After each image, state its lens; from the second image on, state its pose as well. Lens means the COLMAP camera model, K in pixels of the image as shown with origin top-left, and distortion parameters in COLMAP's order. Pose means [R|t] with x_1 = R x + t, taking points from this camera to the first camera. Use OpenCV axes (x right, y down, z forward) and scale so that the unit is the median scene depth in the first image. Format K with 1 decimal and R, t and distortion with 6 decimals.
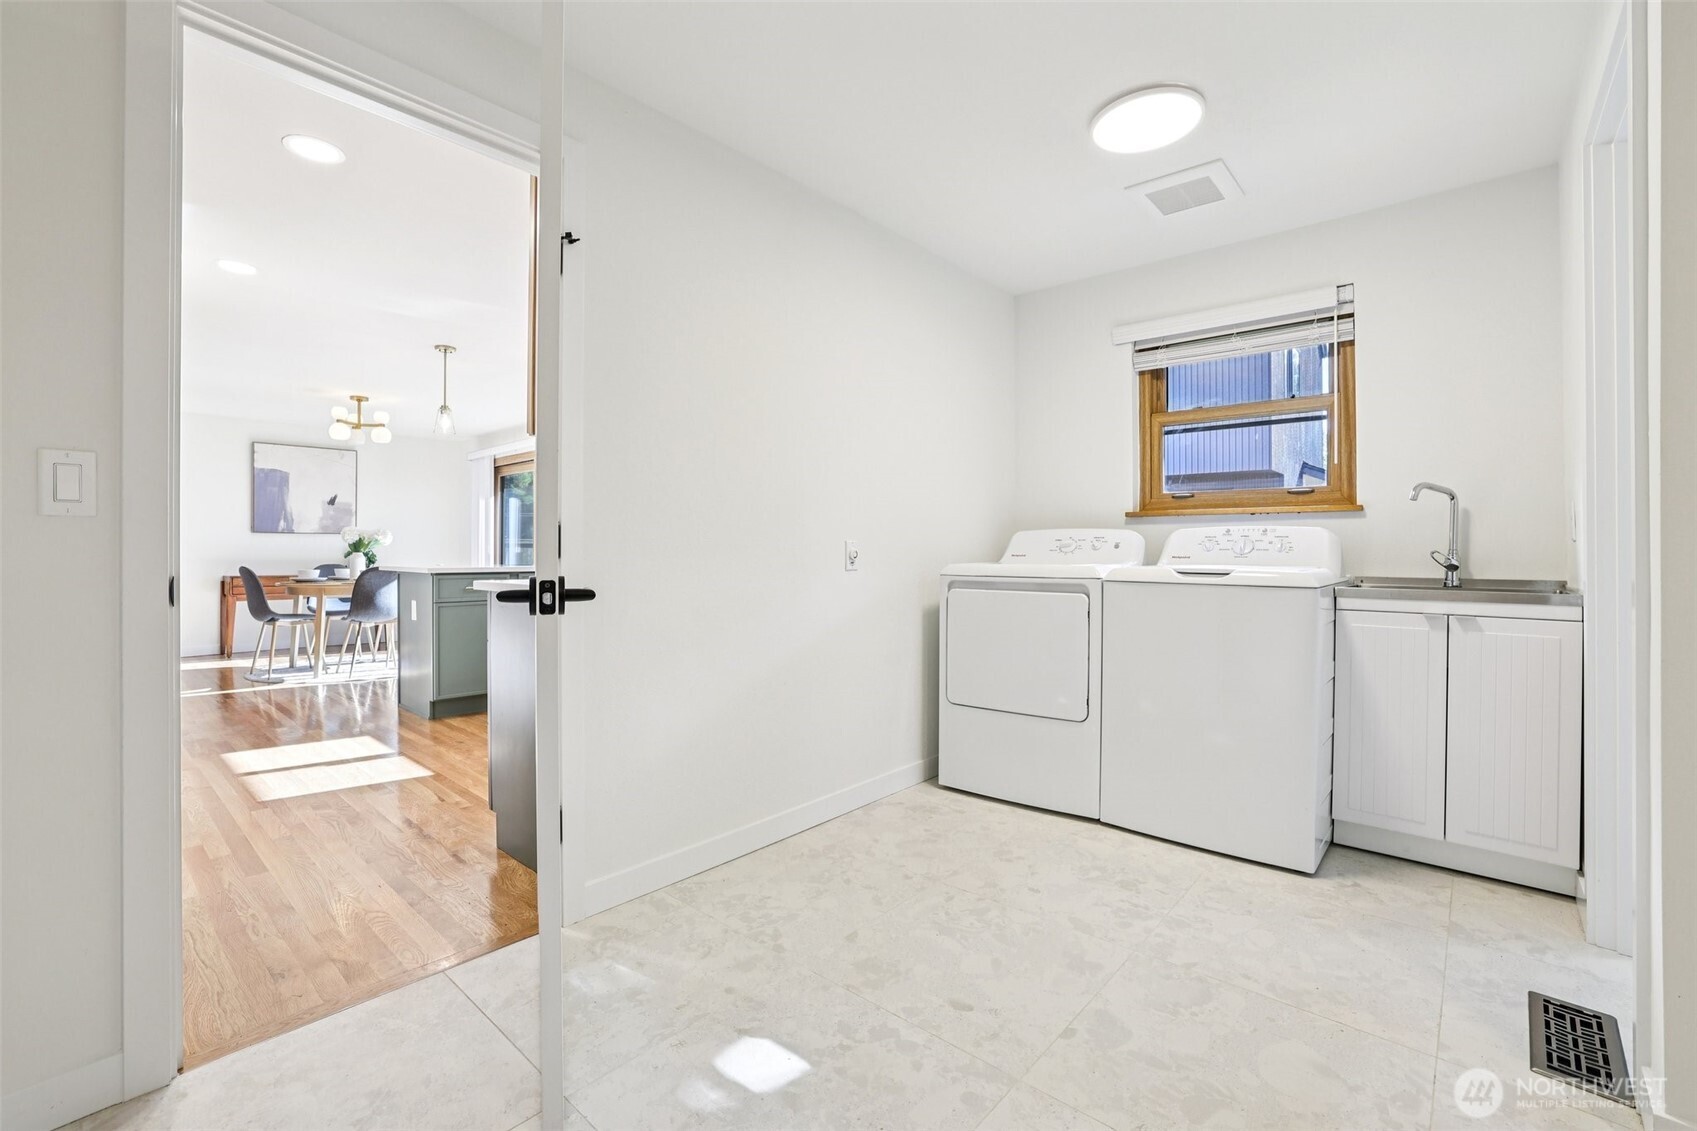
lens RADIAL K [[732.1, 0, 846.5], [0, 732.1, 551.4], [0, 0, 1]] dist [-0.046928, 0.016353]
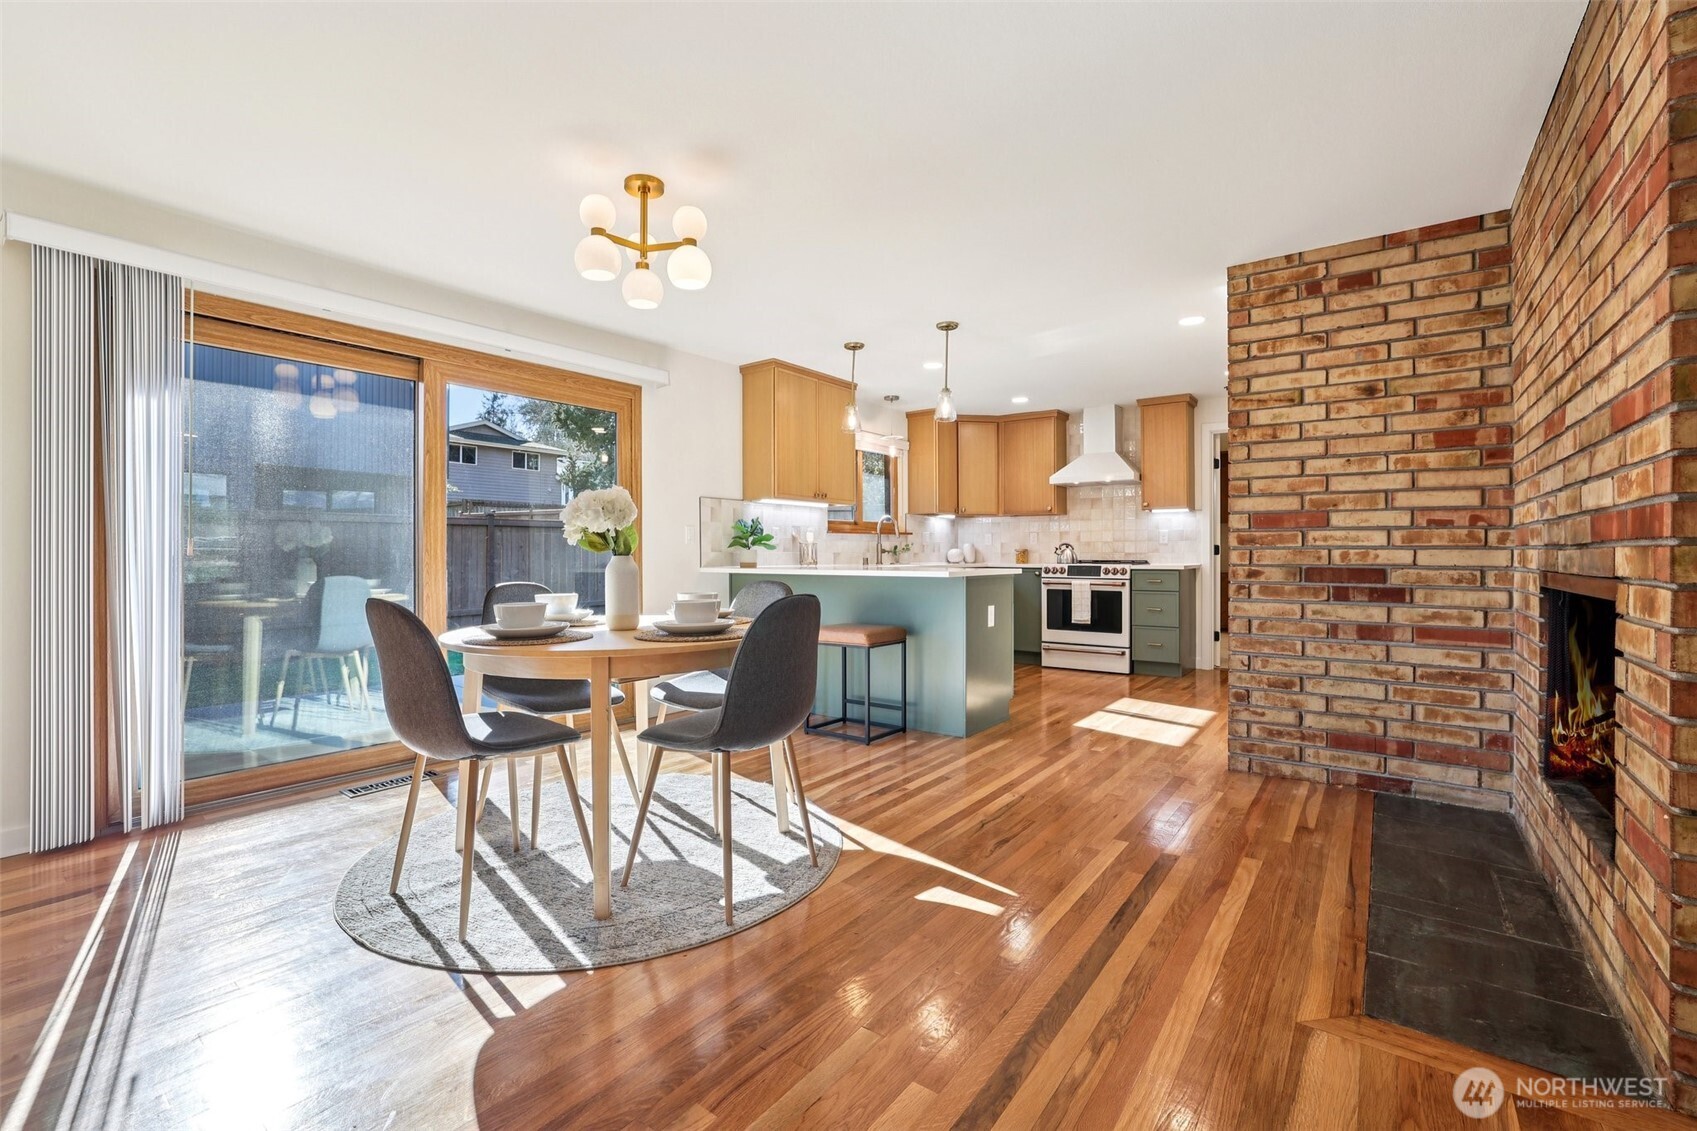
lens RADIAL K [[732.1, 0, 846.5], [0, 732.1, 551.4], [0, 0, 1]] dist [-0.046928, 0.016353]
pose [[-0.083623, 0.001127, 0.996497, -1.970122], [-0.000636, 0.999999, -0.001185, 0.001028], [-0.996497, -0.000732, -0.083622, 1.632393]]
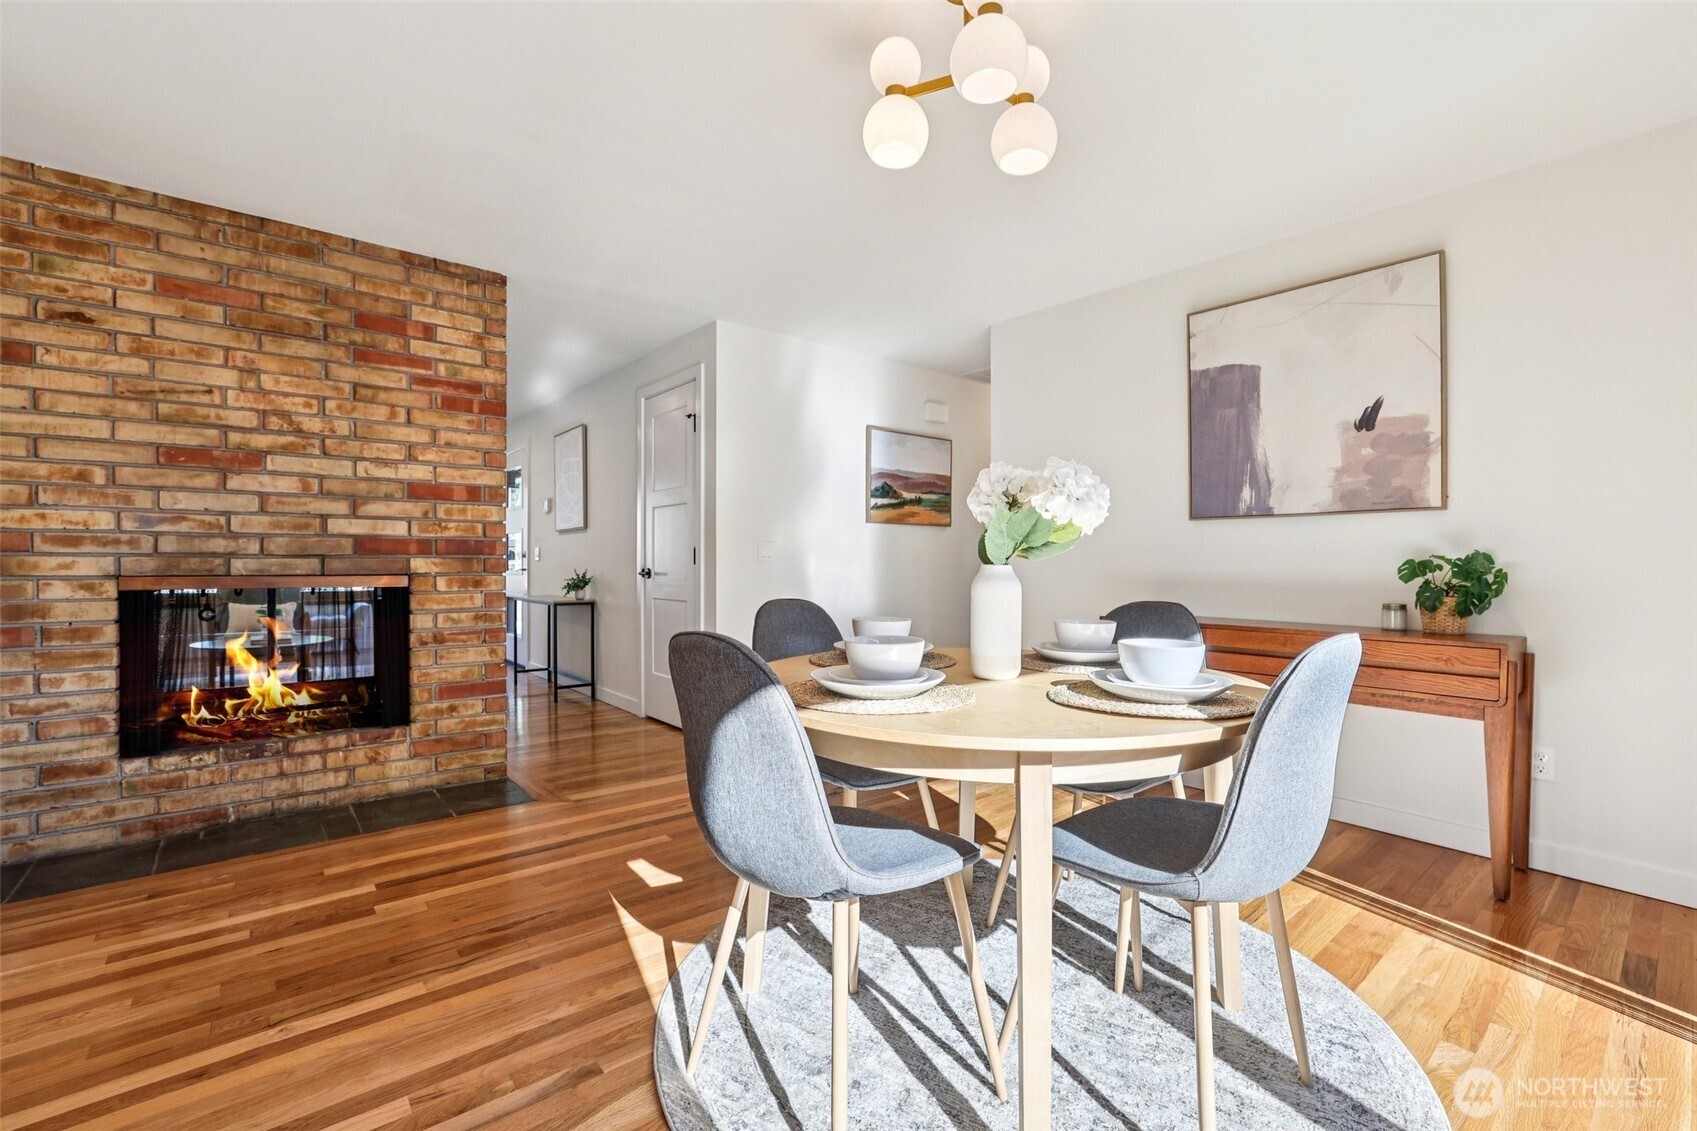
lens RADIAL K [[732.1, 0, 846.5], [0, 732.1, 551.4], [0, 0, 1]] dist [-0.046928, 0.016353]
pose [[-0.152974, -0.012596, -0.988150, -0.738112], [-0.004671, 0.999917, -0.012023, -0.000661], [0.988219, 0.002776, -0.153020, 1.769960]]
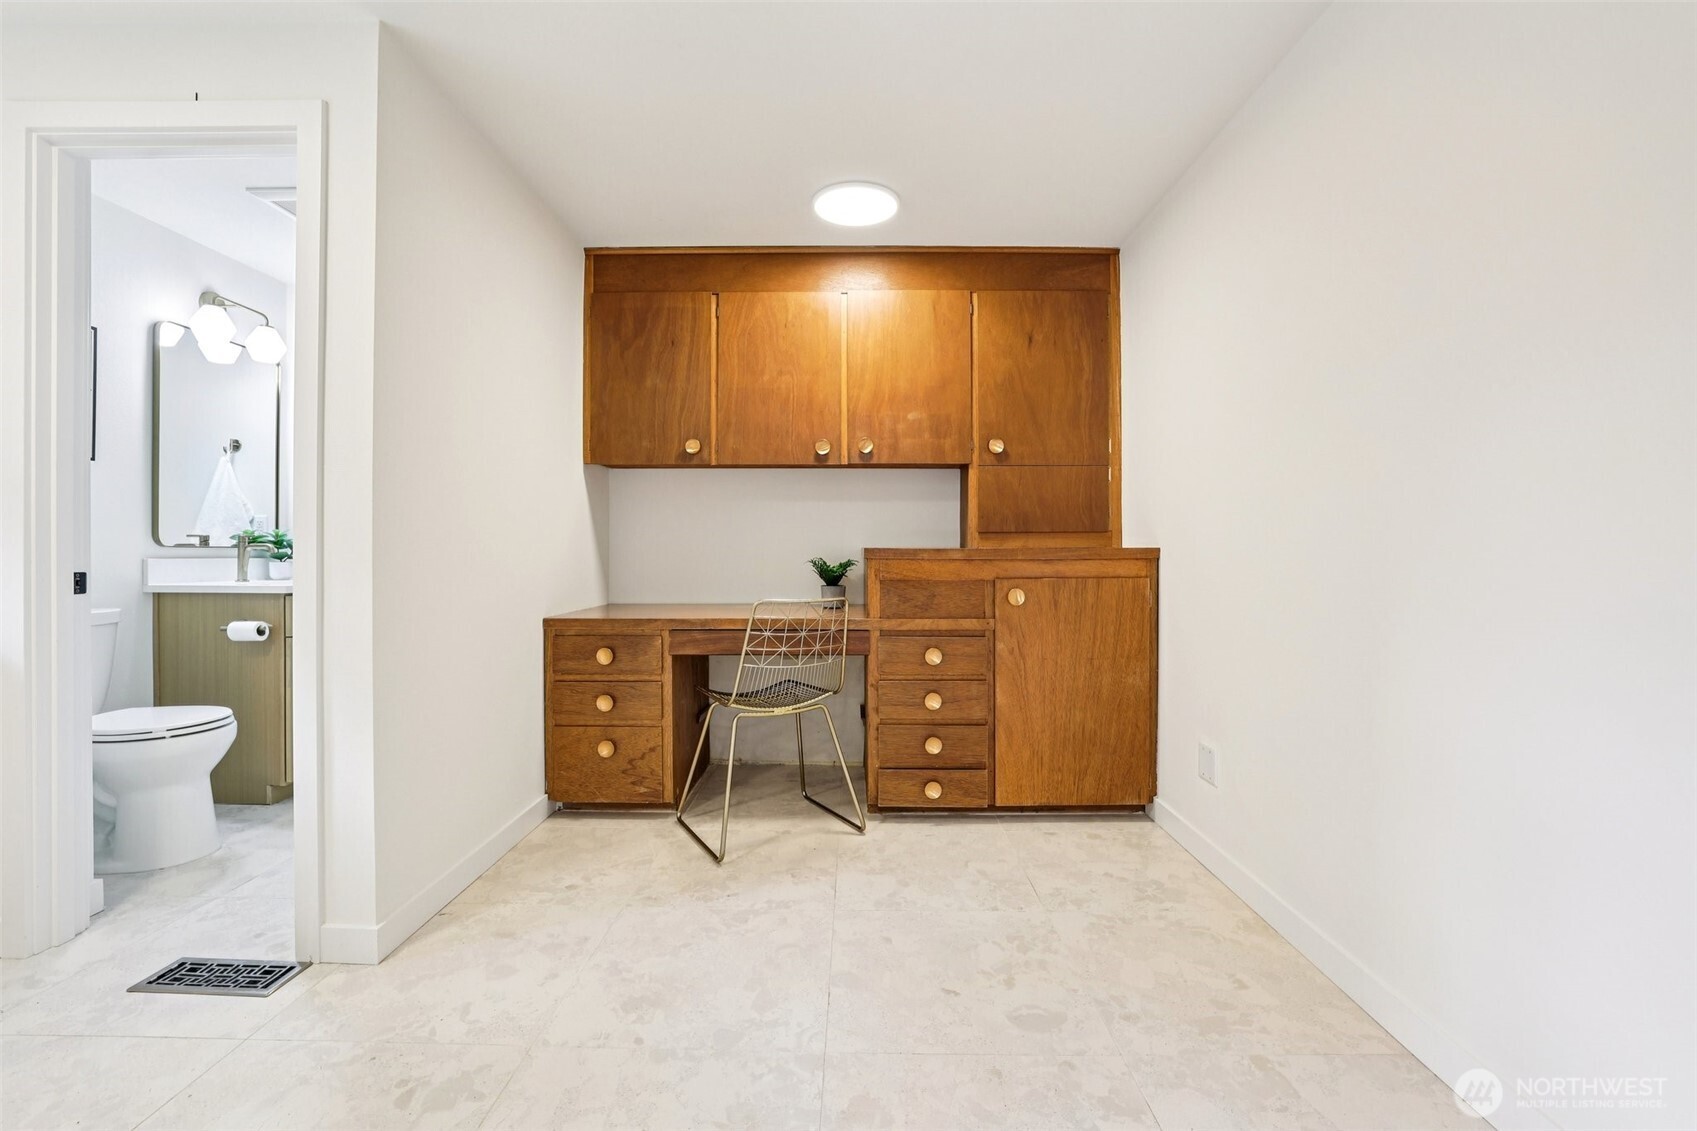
lens RADIAL K [[732.1, 0, 846.5], [0, 732.1, 551.4], [0, 0, 1]] dist [-0.046928, 0.016353]
pose [[-0.654341, 0.000006, 0.756200, -0.215454], [-0.000826, 0.999999, -0.000723, -0.000389], [-0.756199, -0.001098, -0.654340, 0.412580]]
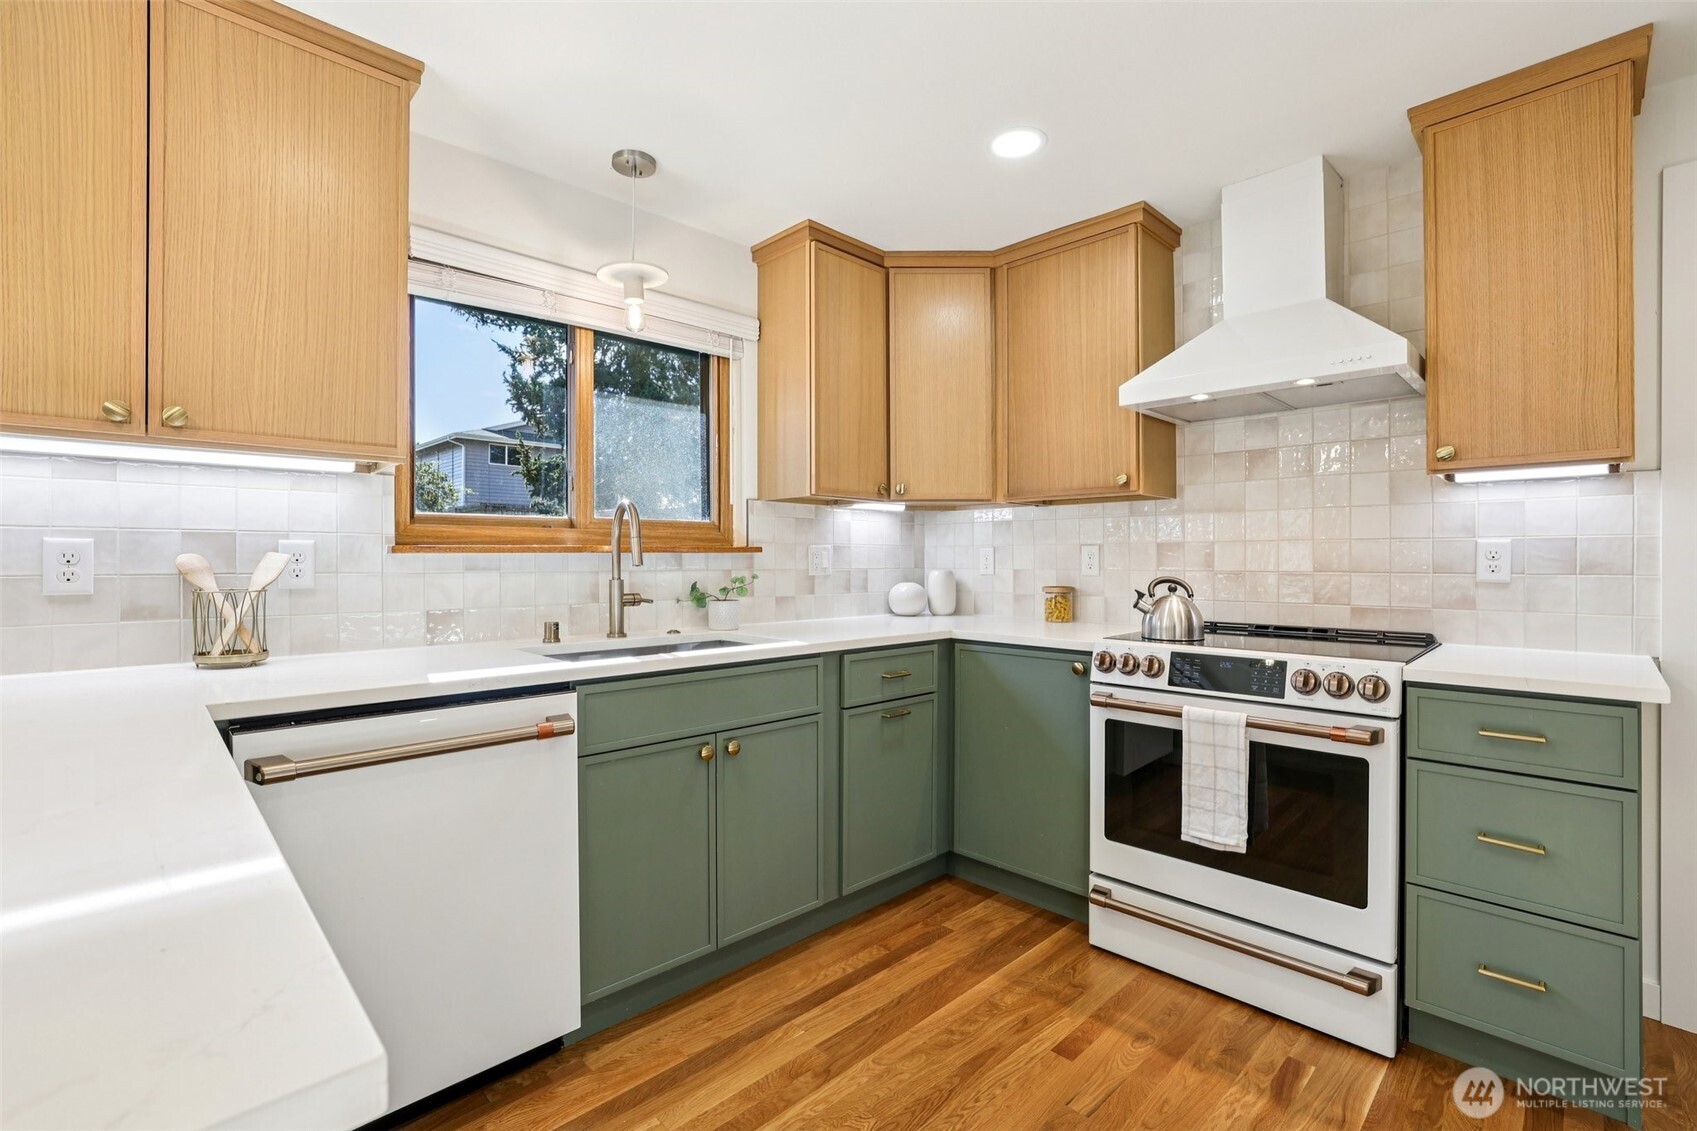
lens RADIAL K [[748.0, 0, 847.5], [0, 748.0, 556.6], [0, 0, 1]] dist [-0.042339, 0.016696]
pose [[0.070129, 0.002808, 0.997534, -0.796412], [-0.001291, 0.999995, -0.002724, -0.040014], [-0.997537, -0.001097, 0.070132, 1.139377]]
